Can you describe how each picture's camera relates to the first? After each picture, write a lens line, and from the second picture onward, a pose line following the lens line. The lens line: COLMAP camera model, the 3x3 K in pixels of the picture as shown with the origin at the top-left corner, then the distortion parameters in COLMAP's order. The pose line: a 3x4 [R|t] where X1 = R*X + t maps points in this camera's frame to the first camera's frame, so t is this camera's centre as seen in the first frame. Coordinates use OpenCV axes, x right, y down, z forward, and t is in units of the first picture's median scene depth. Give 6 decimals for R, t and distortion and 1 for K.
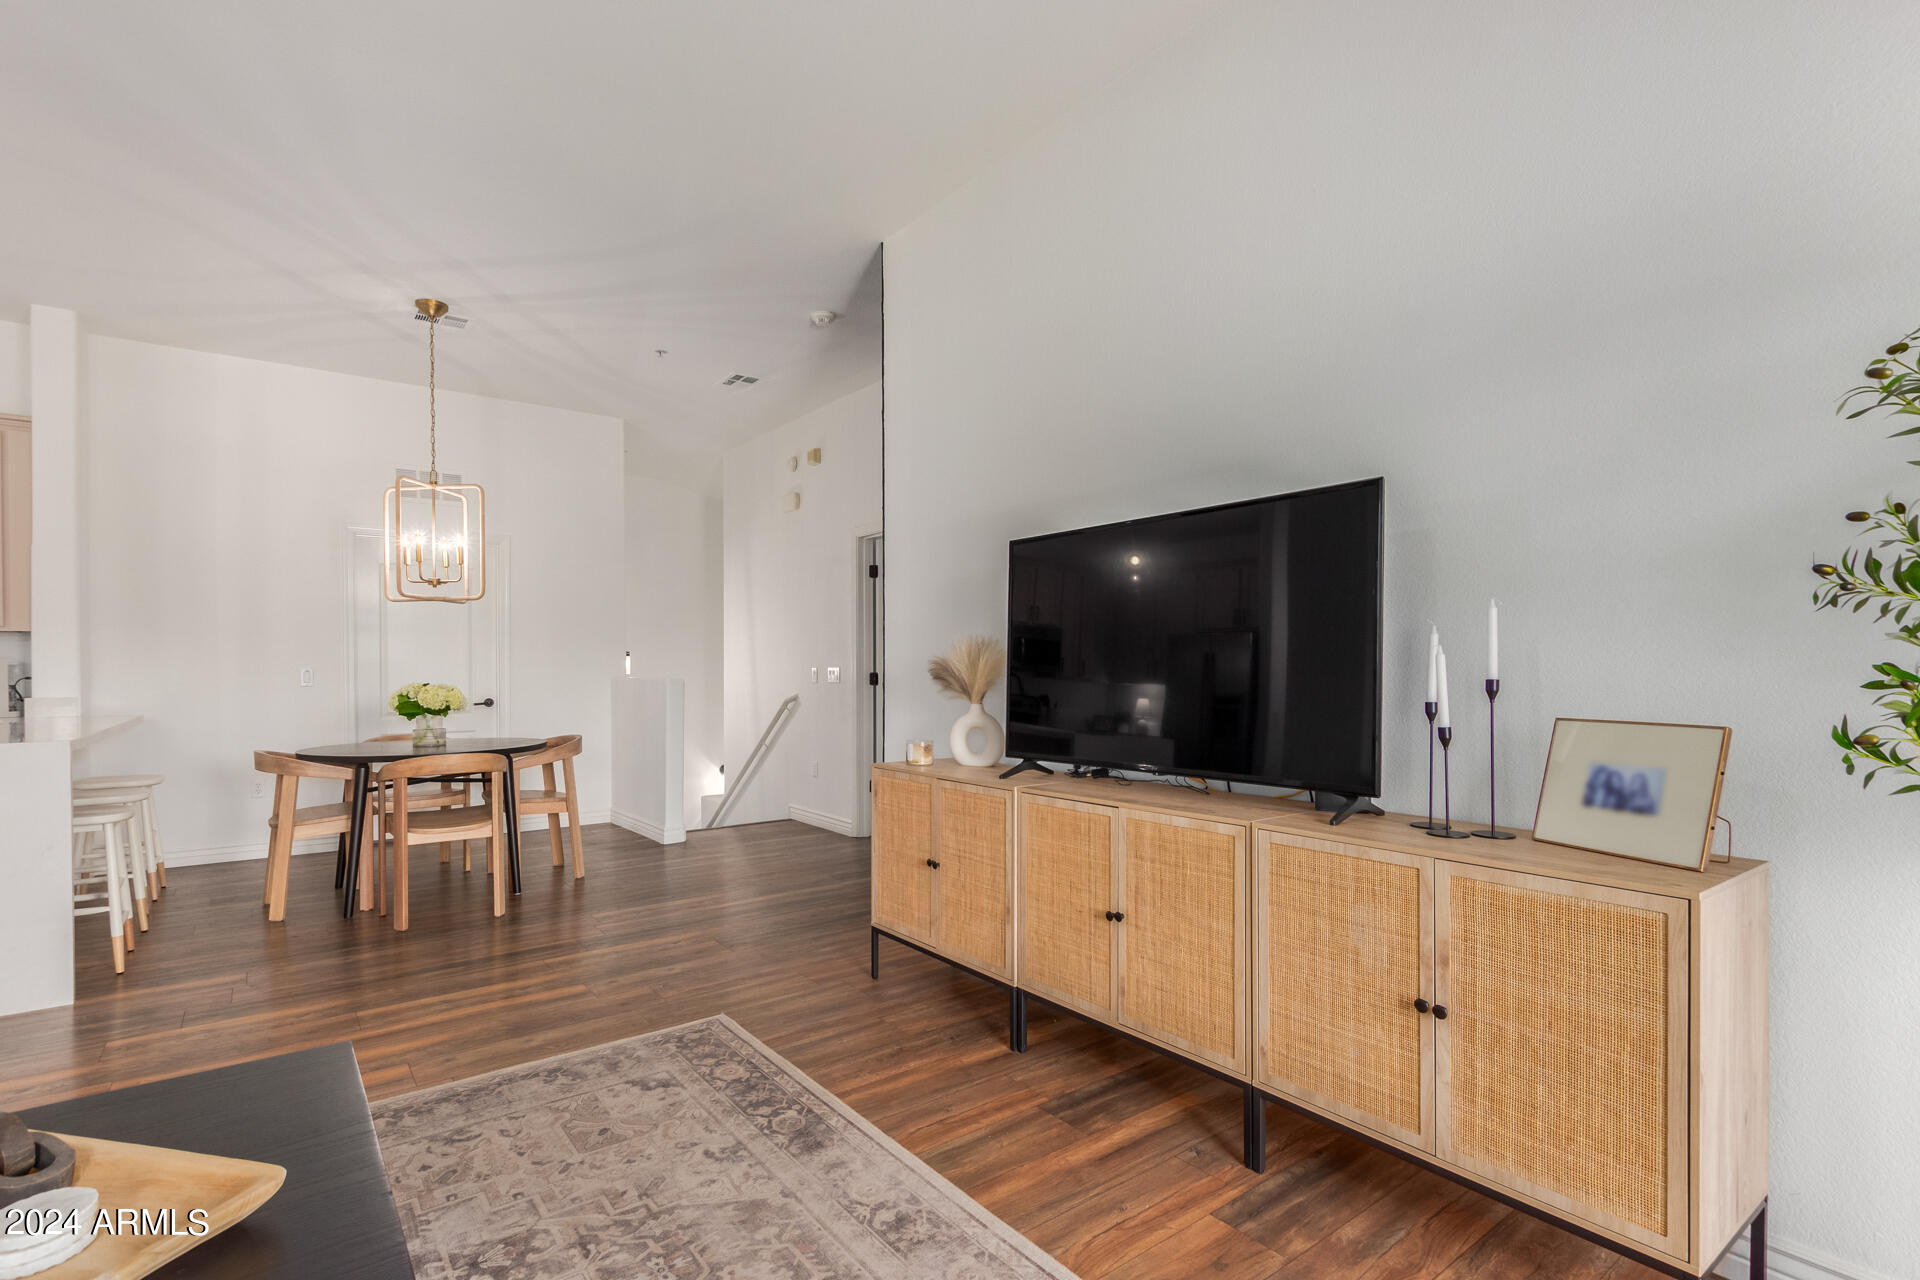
lens RADIAL K [[905.4, 0, 957.4], [0, 905.4, 664.3], [0, 0, 1]] dist [0.001260, -0.000447]
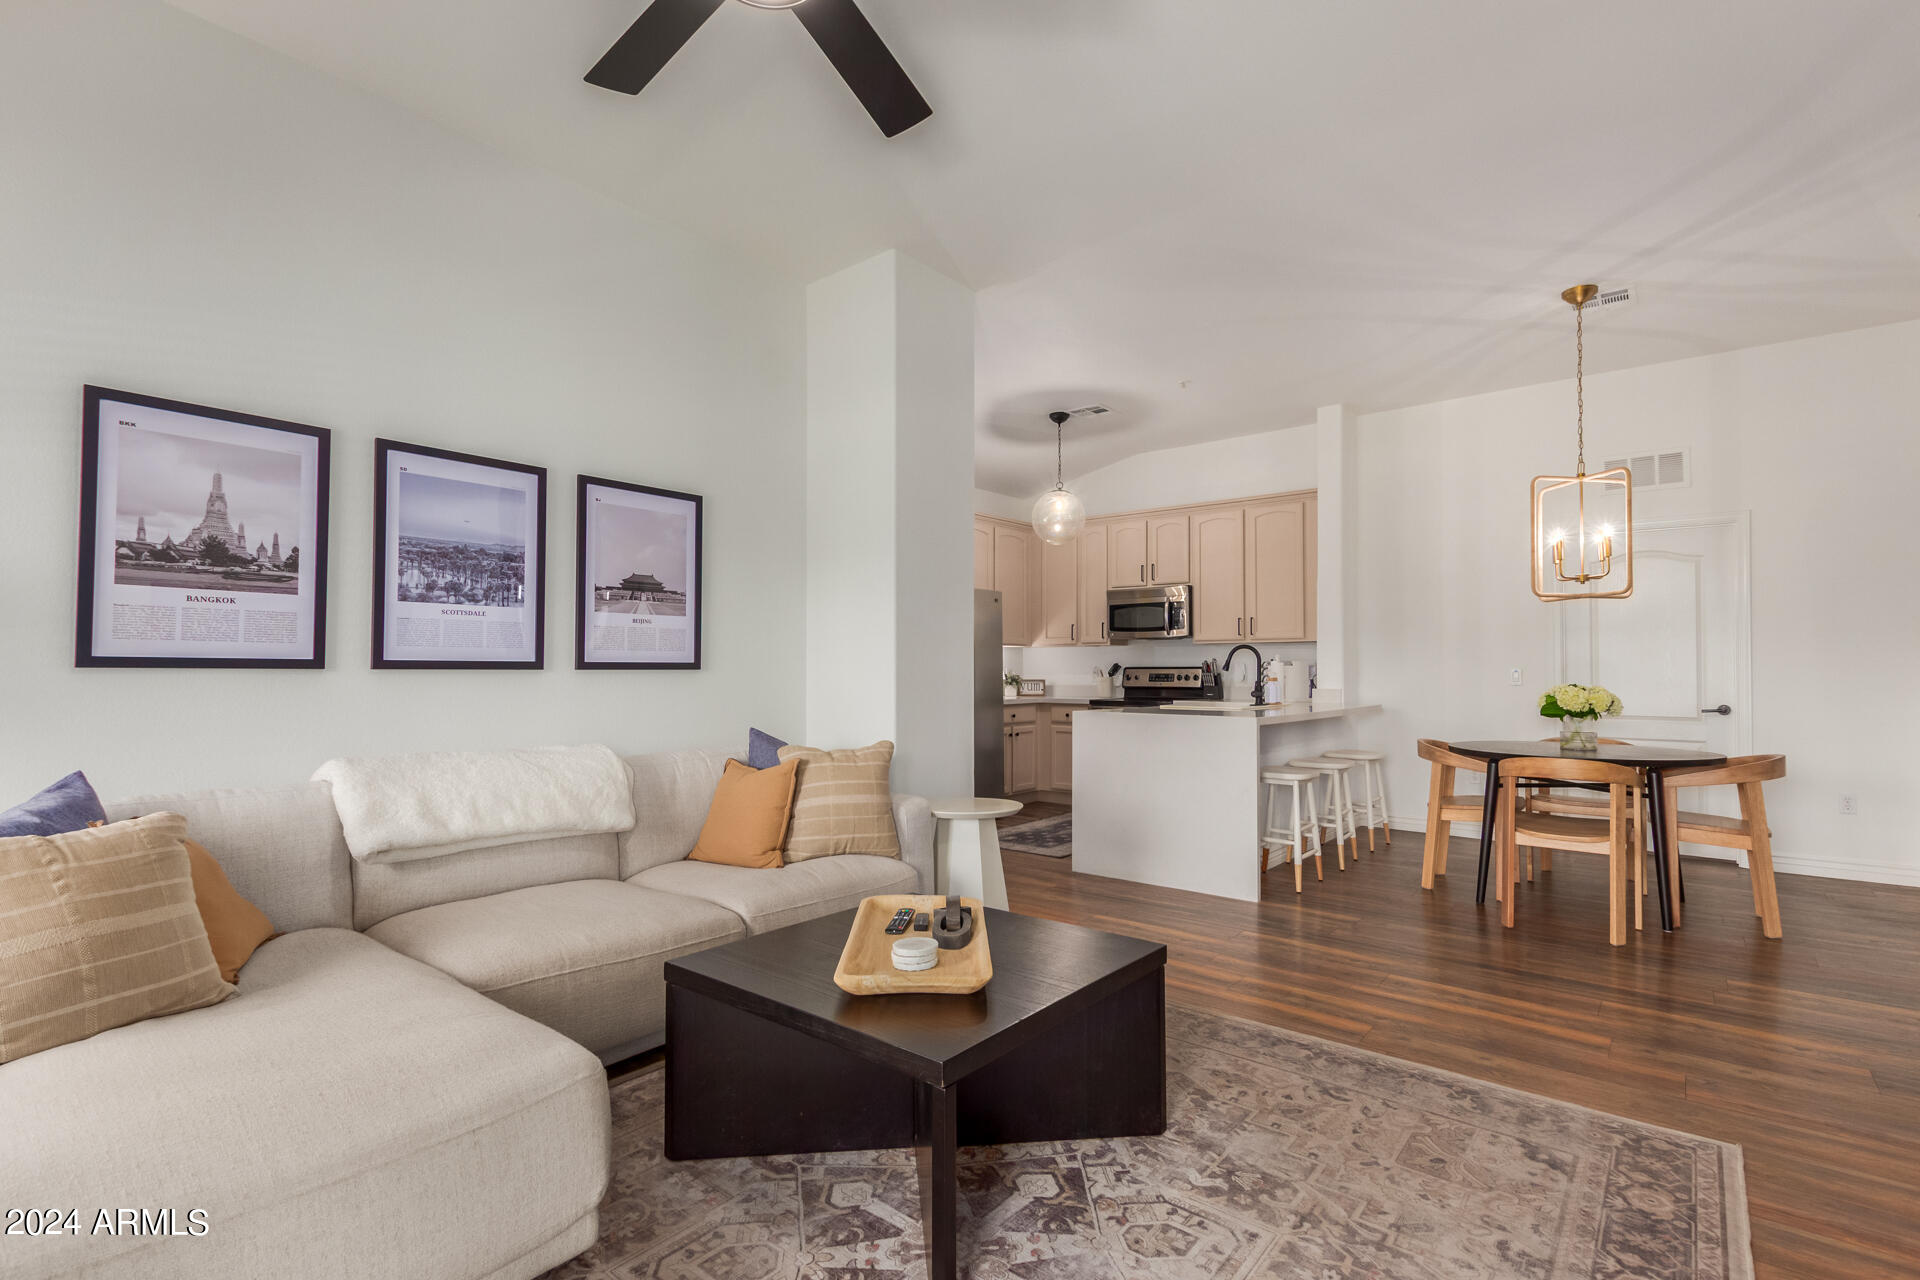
lens RADIAL K [[902.4, 0, 953.0], [0, 902.4, 641.4], [0, 0, 1]] dist [-0.002045, -0.001632]
pose [[0.210046, -0.024934, -0.977373, 0.361413], [-0.002444, 0.999658, -0.026028, 0.003360], [0.977688, 0.007856, 0.209913, 0.261065]]
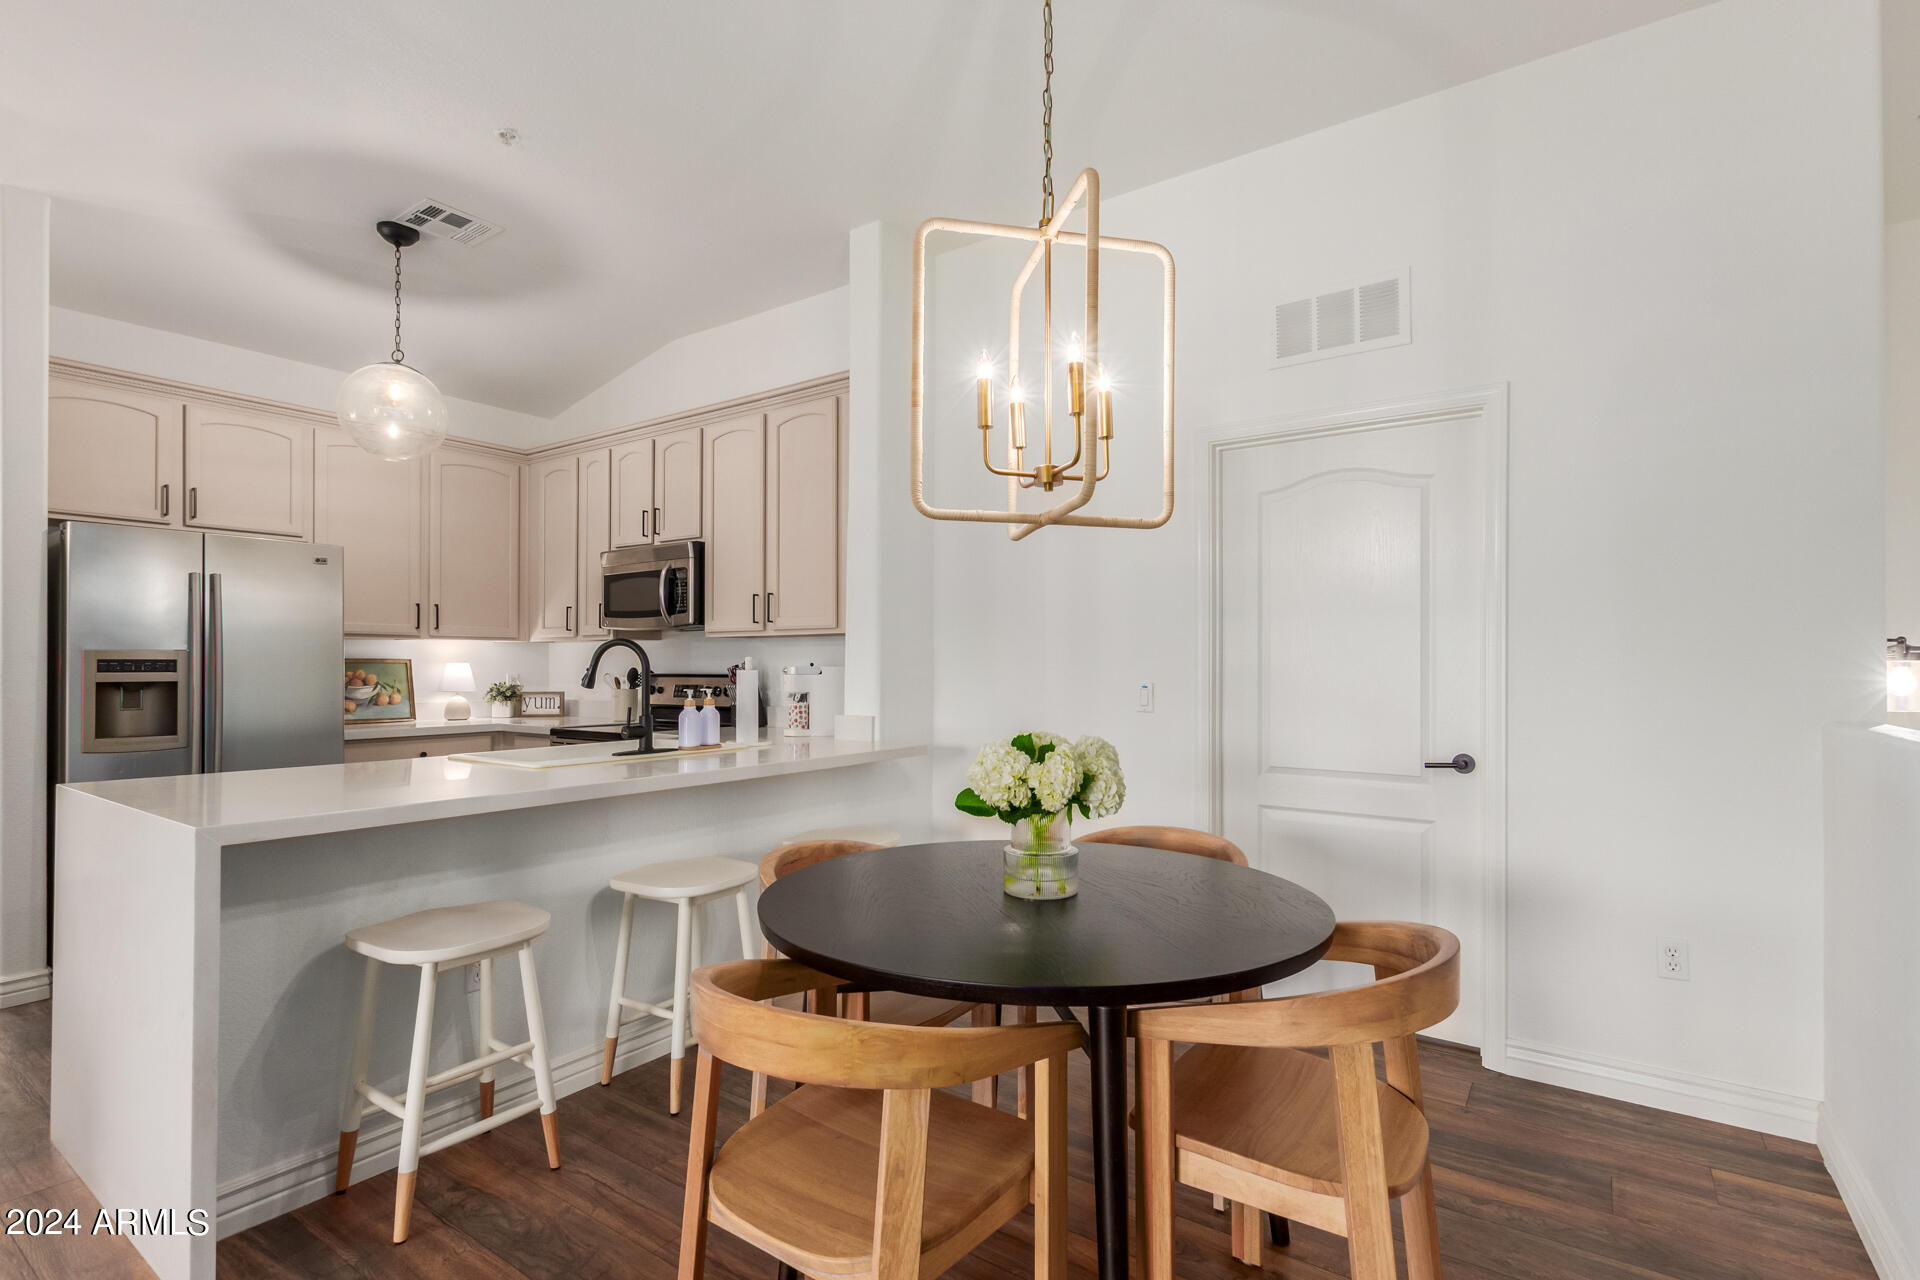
lens RADIAL K [[898.6, 0, 989.4], [0, 898.6, 653.2], [0, 0, 1]] dist [0.002921, 0.000135]
pose [[0.297593, -0.007442, -0.954664, -0.364312], [-0.004077, 0.999951, -0.009066, -0.018348], [0.954684, 0.006590, 0.297548, 1.473924]]
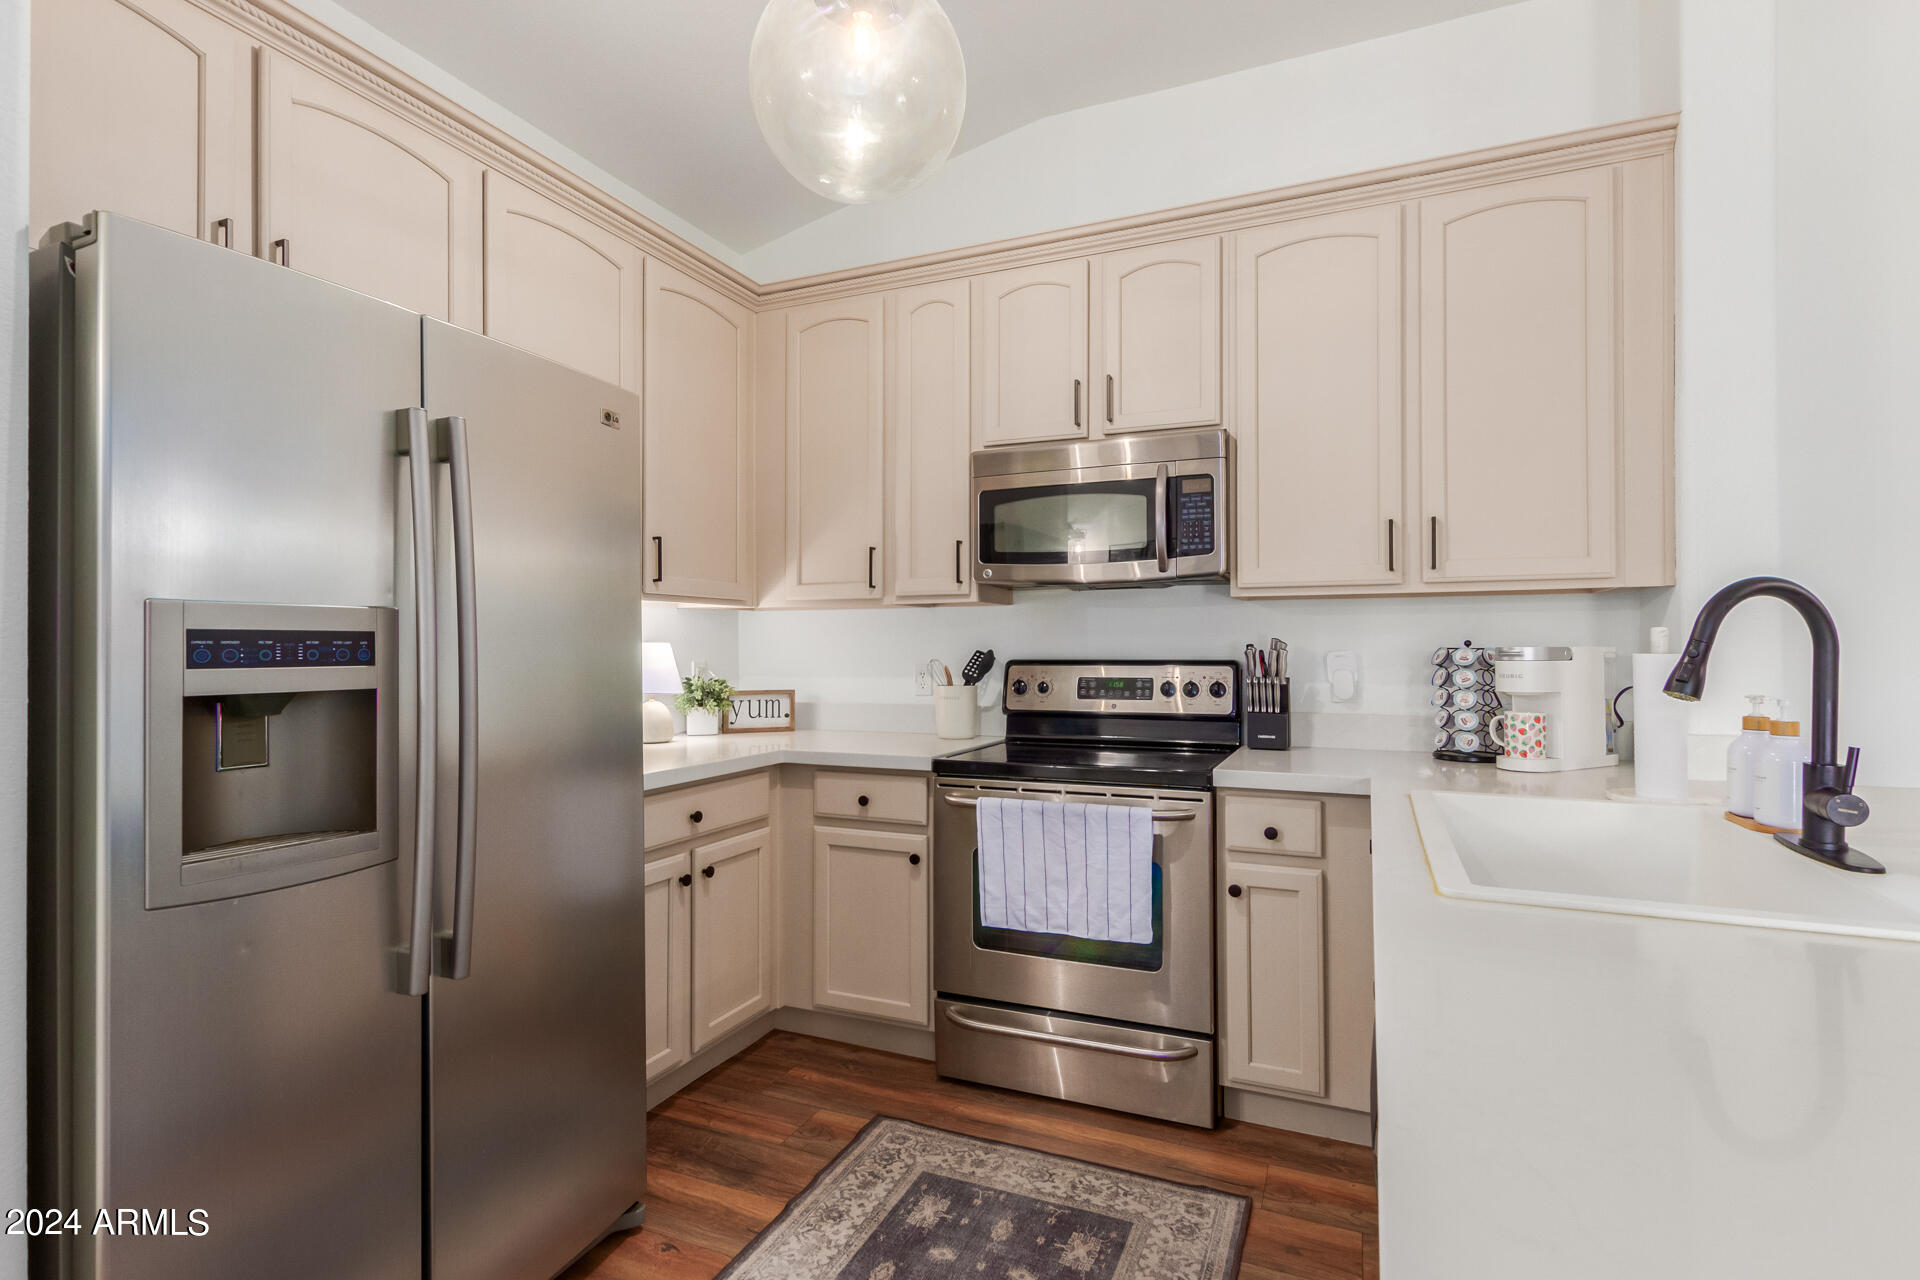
lens RADIAL K [[902.4, 0, 953.0], [0, 902.4, 641.4], [0, 0, 1]] dist [-0.002045, -0.001632]
pose [[0.496052, -0.000653, -0.868292, -1.350741], [-0.001702, 0.999997, -0.001725, -0.010862], [0.868291, 0.002333, 0.496050, 0.775859]]
